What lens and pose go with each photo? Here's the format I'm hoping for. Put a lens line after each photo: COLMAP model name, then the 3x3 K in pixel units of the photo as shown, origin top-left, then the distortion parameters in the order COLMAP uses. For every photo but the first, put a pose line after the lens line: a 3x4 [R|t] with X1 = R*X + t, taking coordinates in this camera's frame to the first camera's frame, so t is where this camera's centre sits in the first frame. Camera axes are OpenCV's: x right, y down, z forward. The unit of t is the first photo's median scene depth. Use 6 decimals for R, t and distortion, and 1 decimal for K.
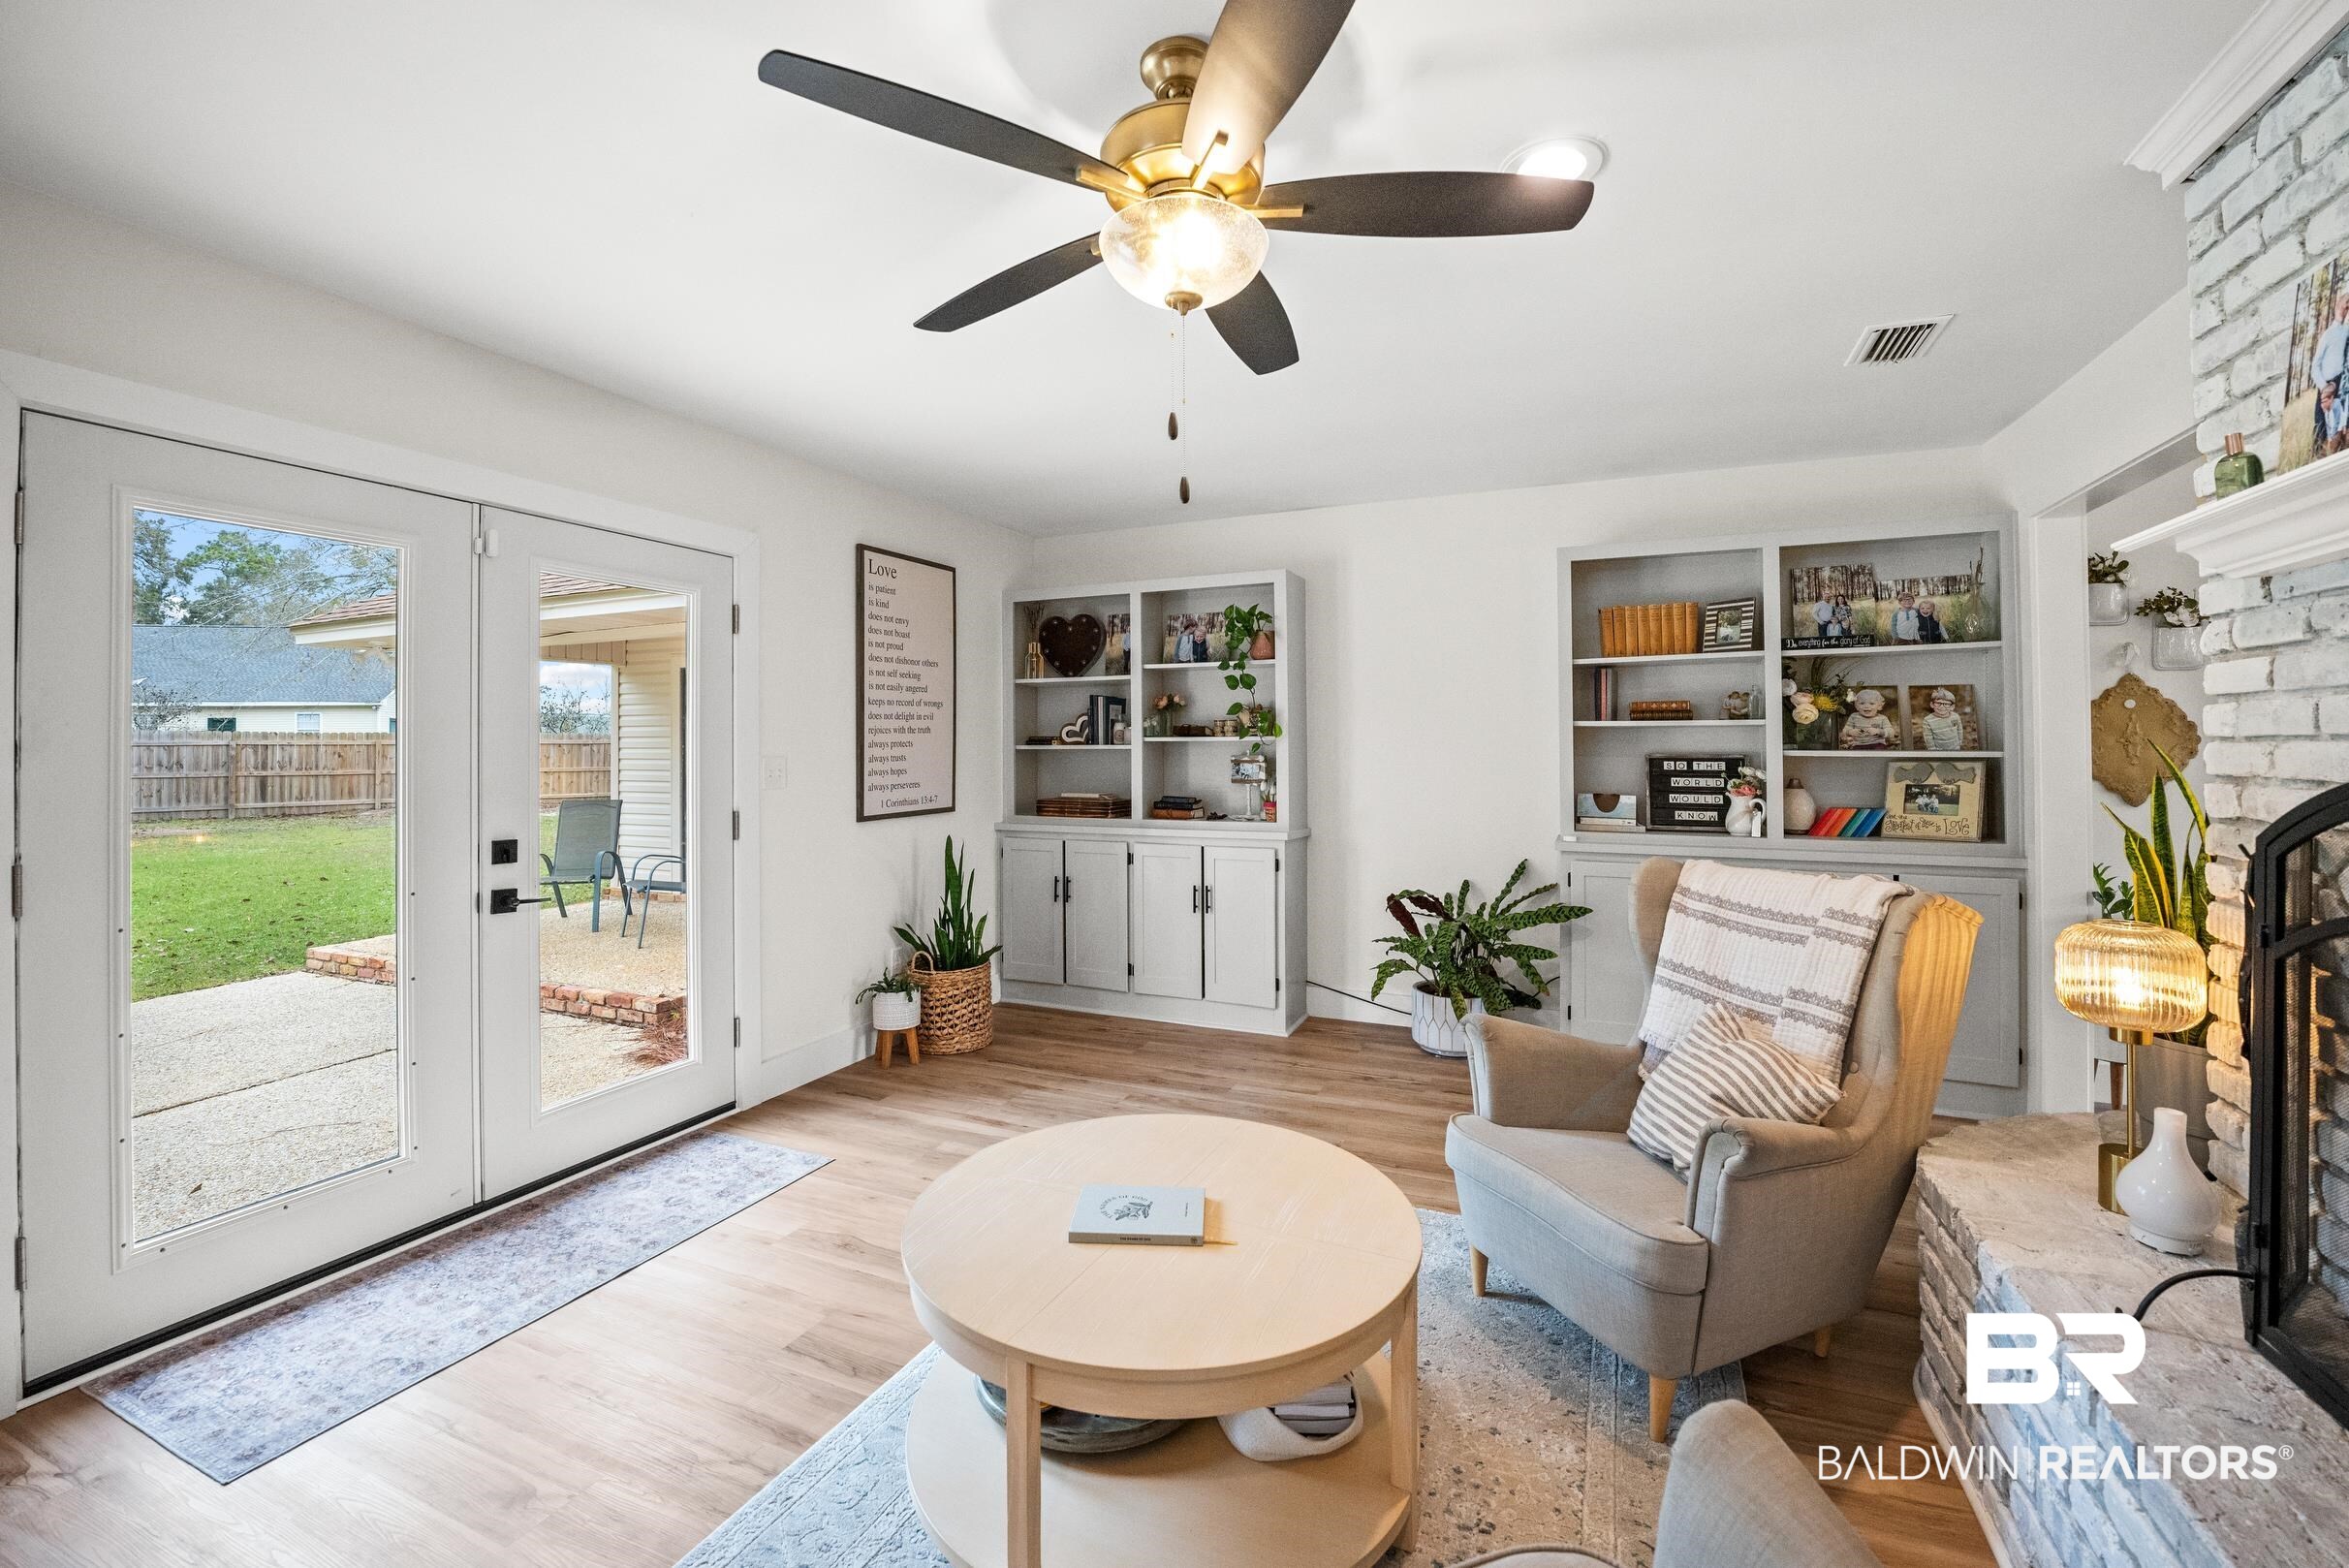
lens RADIAL K [[982.0, 0, 1165.8], [0, 982.0, 737.3], [0, 0, 1]] dist [-0.024037, -0.000177]
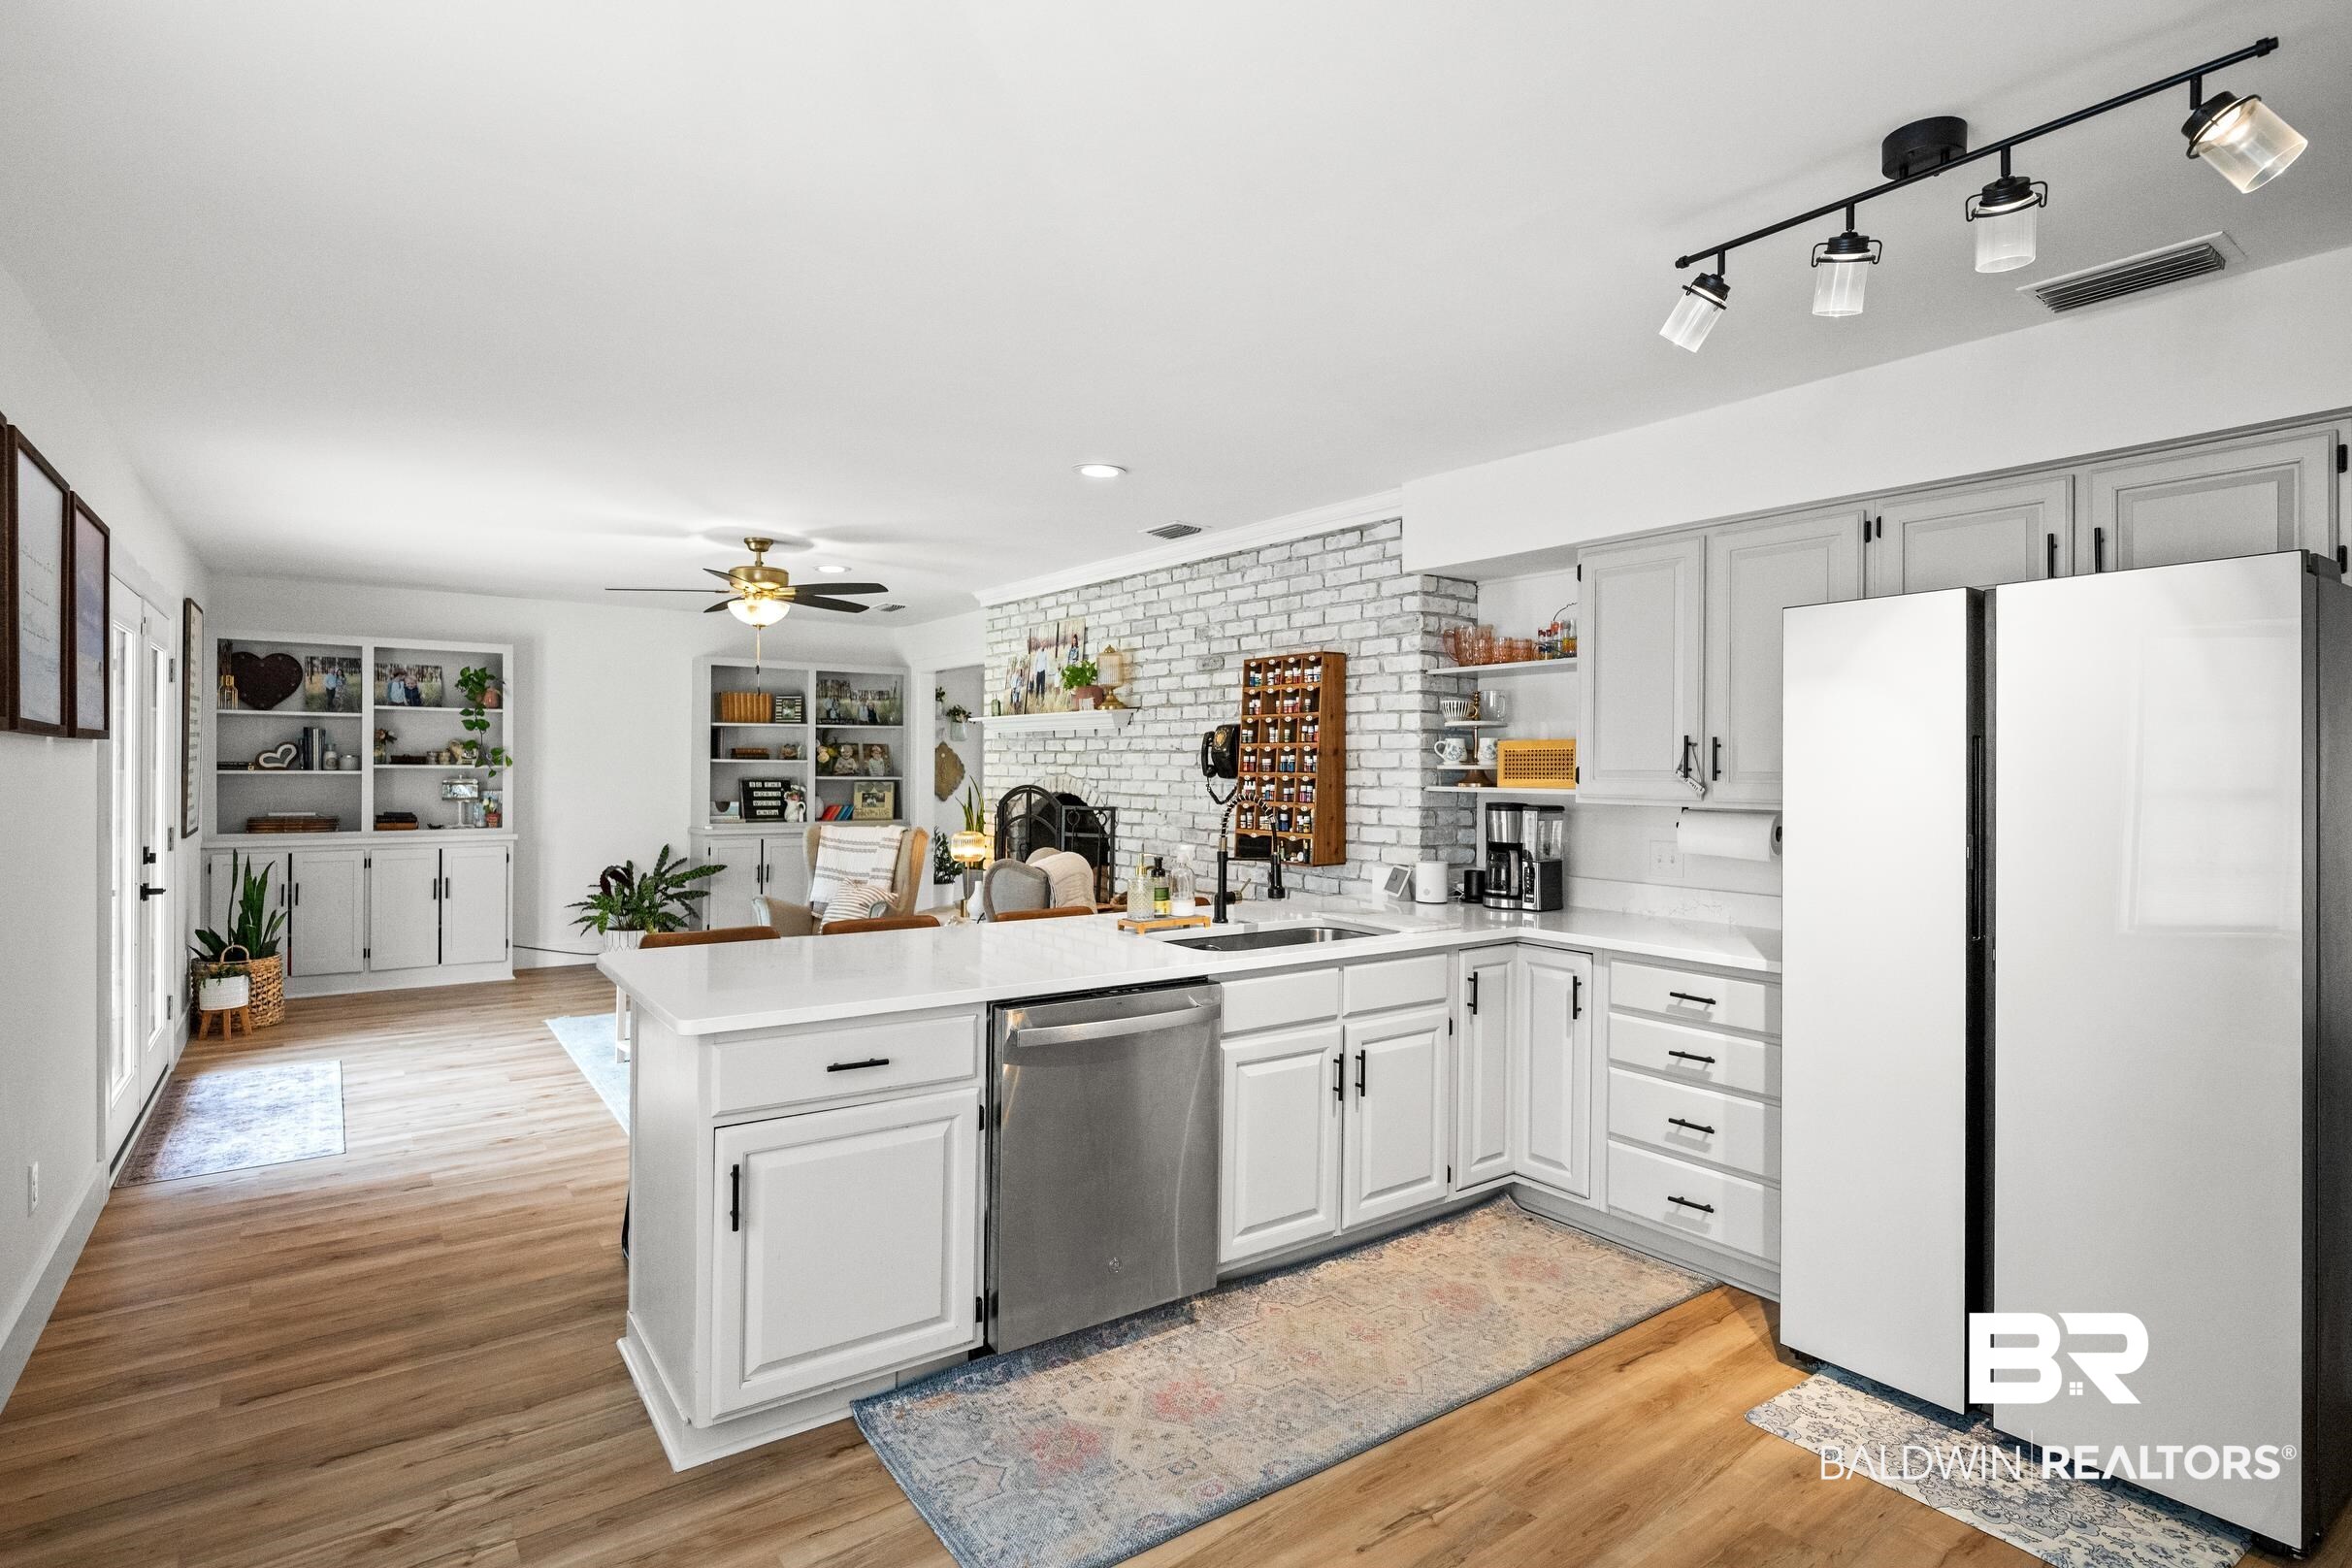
lens RADIAL K [[1174.2, 0, 1170.8], [0, 1174.2, 765.0], [0, 0, 1]] dist [-0.001158, 0.000151]
pose [[0.503109, 0.006530, 0.864198, -0.996231], [-0.018337, 0.999827, 0.003120, -0.028369], [-0.864028, -0.017417, 0.503142, -0.762054]]
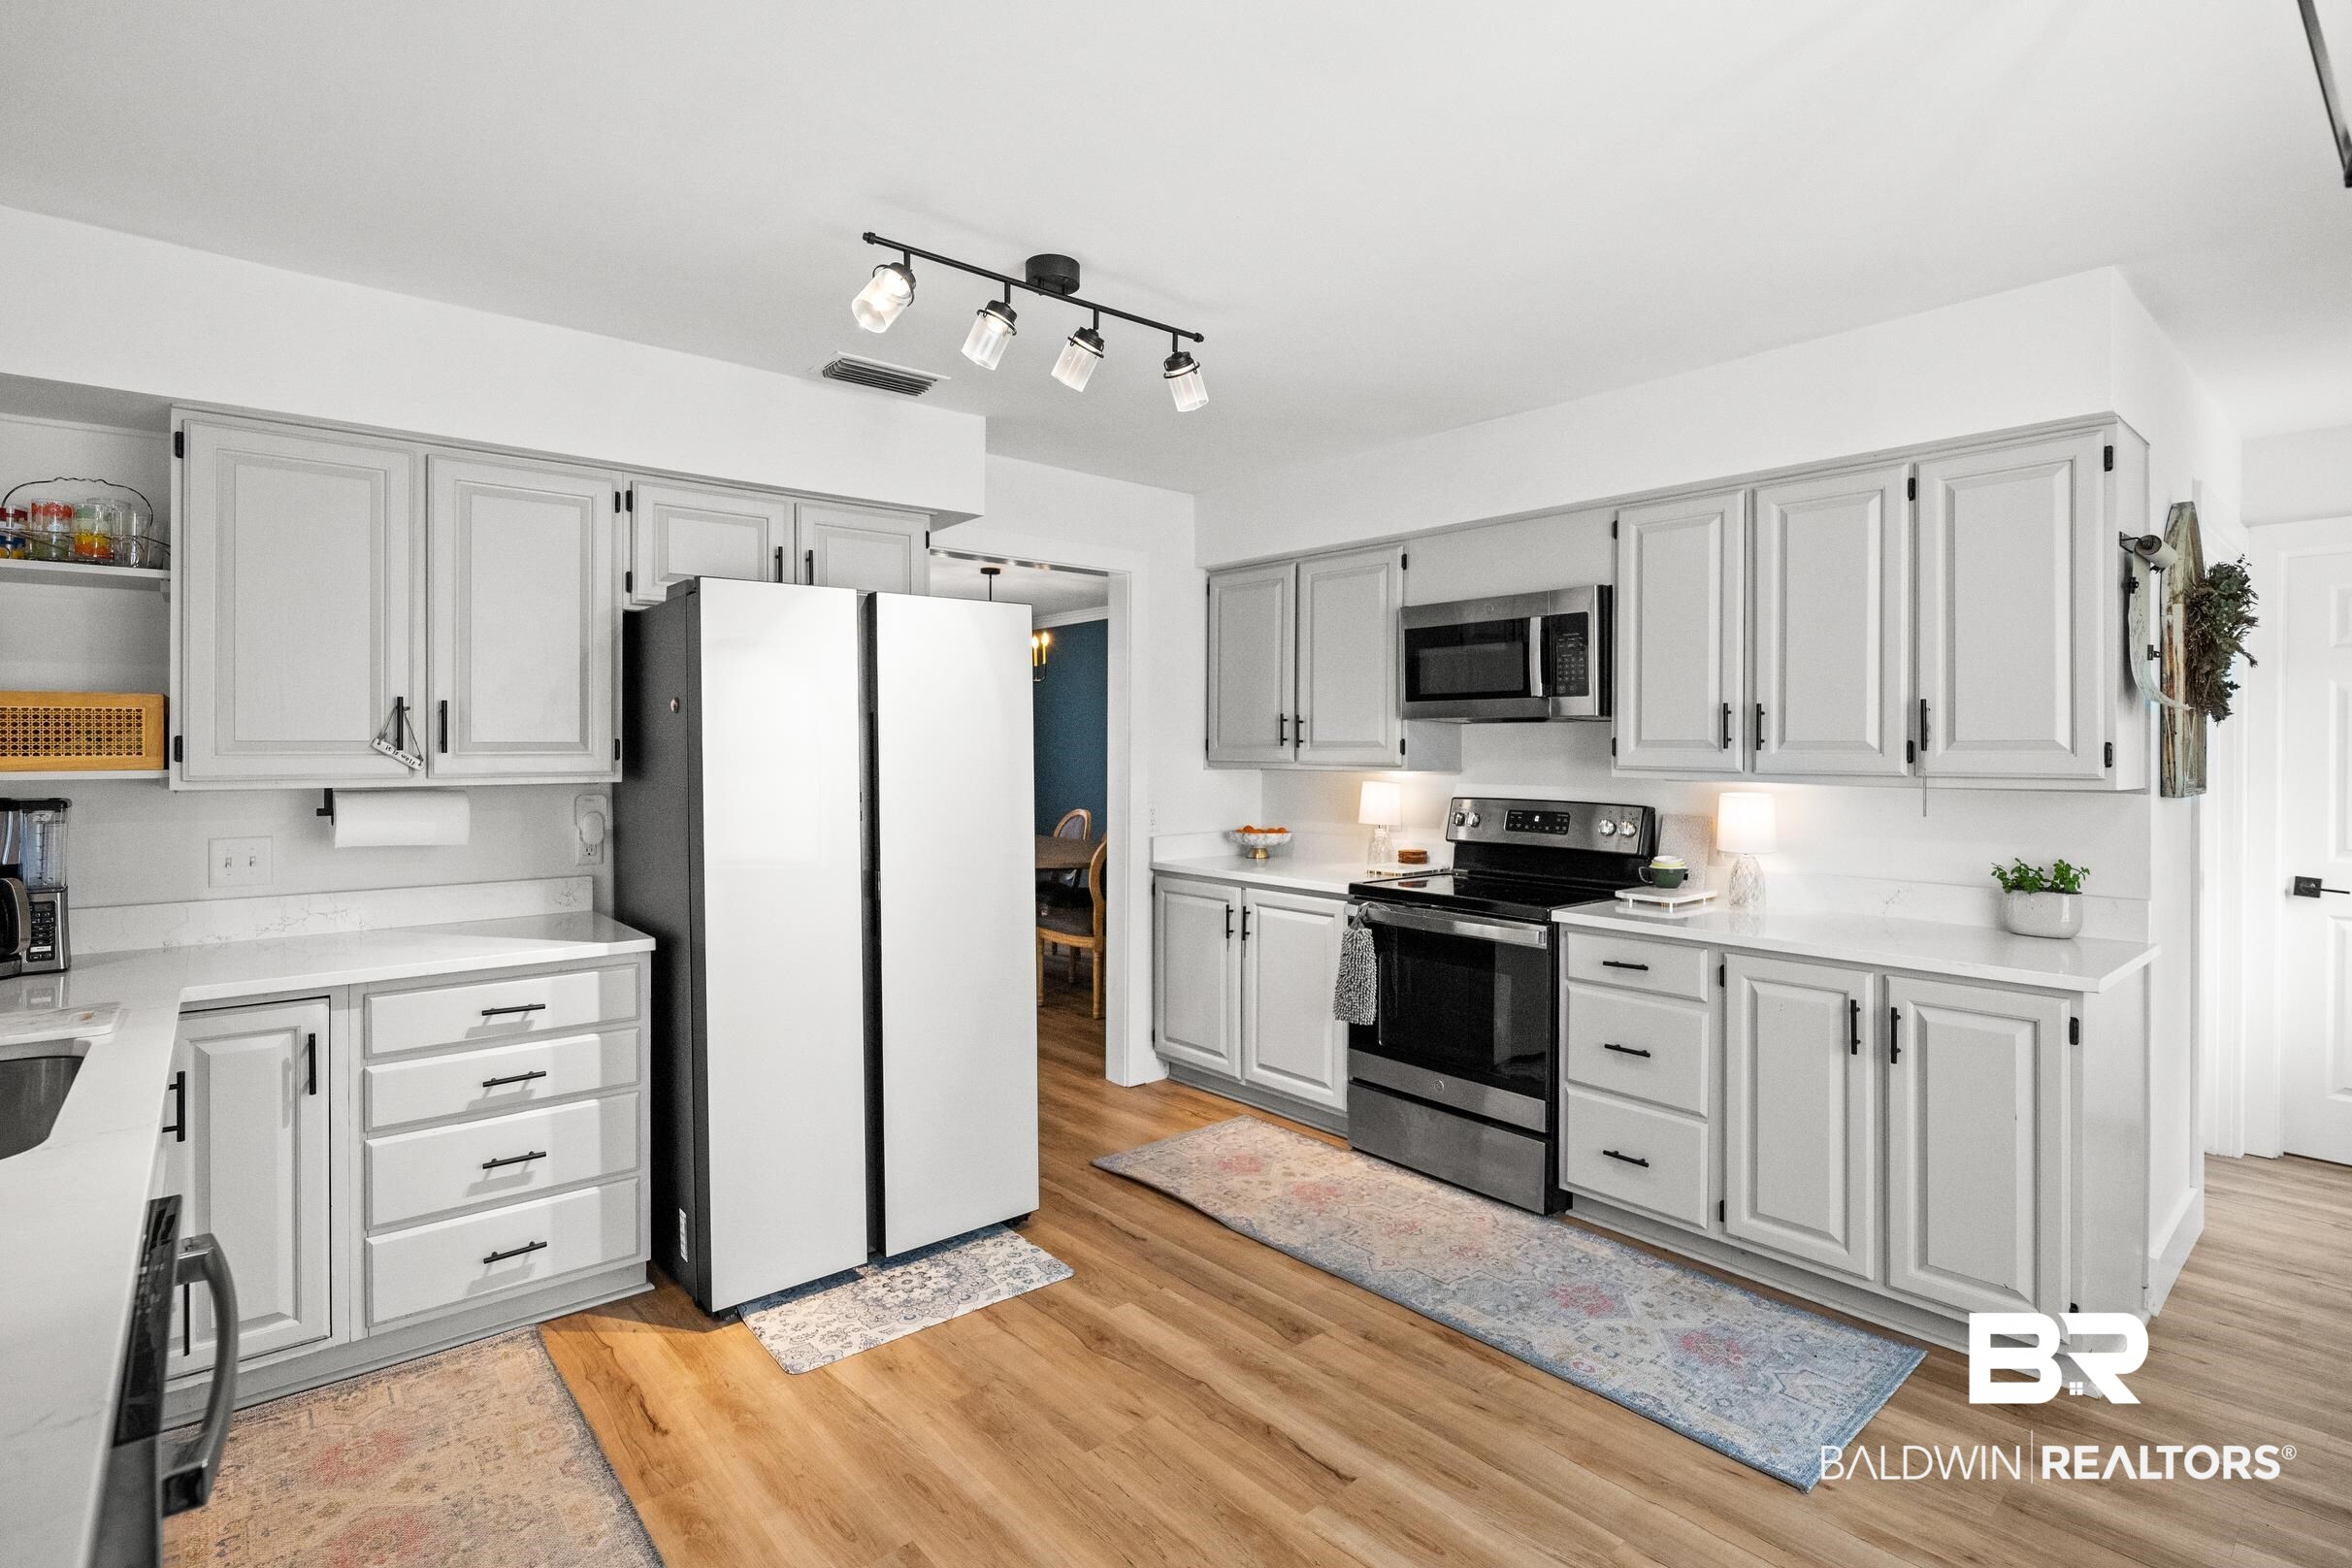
lens RADIAL K [[1133.1, 0, 1175.6], [0, 1133.1, 747.4], [0, 0, 1]] dist [-0.010863, -0.000078]
pose [[-0.902226, 0.000039, 0.431264, -0.740036], [-0.004696, 0.999940, -0.009915, -0.019869], [-0.431239, -0.010970, -0.902171, -0.224052]]
